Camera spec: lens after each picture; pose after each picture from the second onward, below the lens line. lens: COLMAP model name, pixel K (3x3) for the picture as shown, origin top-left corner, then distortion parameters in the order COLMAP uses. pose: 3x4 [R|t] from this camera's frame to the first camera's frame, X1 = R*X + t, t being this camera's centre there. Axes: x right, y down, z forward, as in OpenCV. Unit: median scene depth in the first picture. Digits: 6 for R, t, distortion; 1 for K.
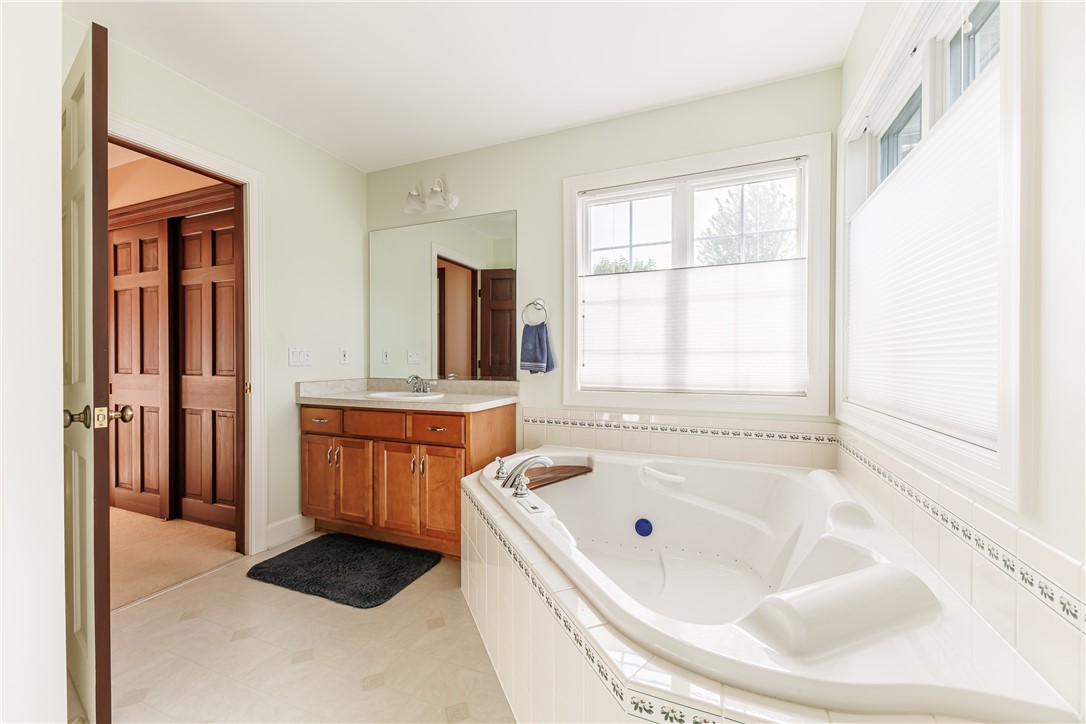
lens RADIAL K [[428.5, 0, 543.0], [0, 428.5, 362.0], [0, 0, 1]] dist [0.006972, -0.000553]
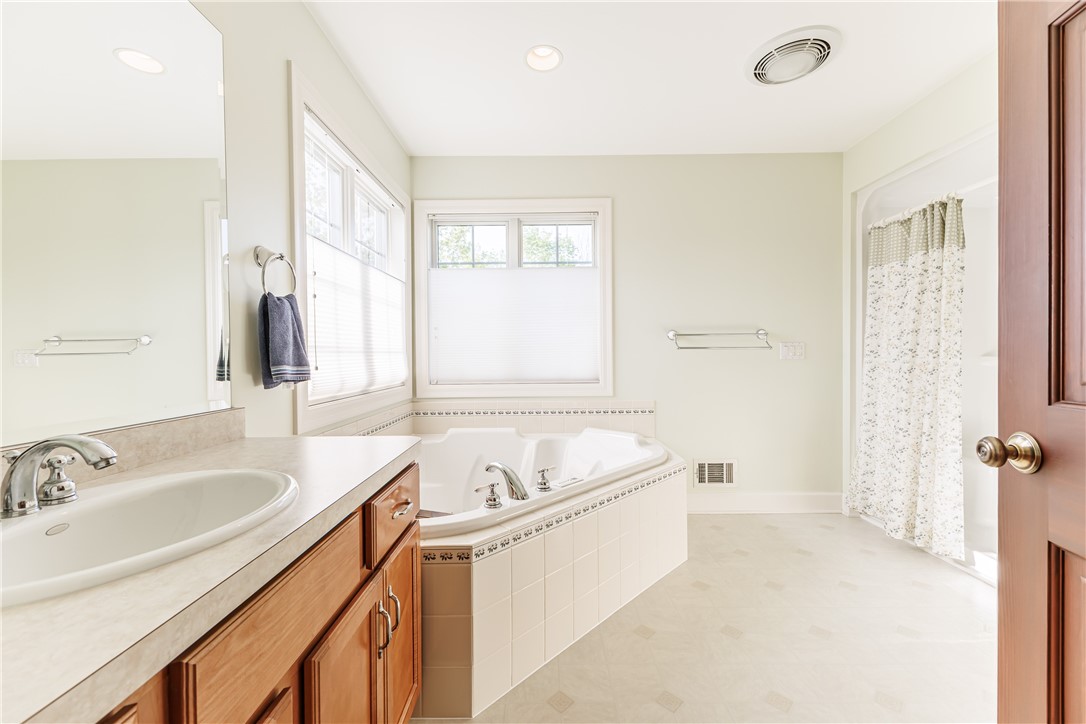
lens RADIAL K [[428.5, 0, 543.0], [0, 428.5, 362.0], [0, 0, 1]] dist [0.006972, -0.000553]
pose [[-0.384818, -0.009913, 0.922939, -0.823500], [0.018148, 0.999668, 0.018304, -0.010622], [-0.922814, 0.023793, -0.384510, 1.149224]]
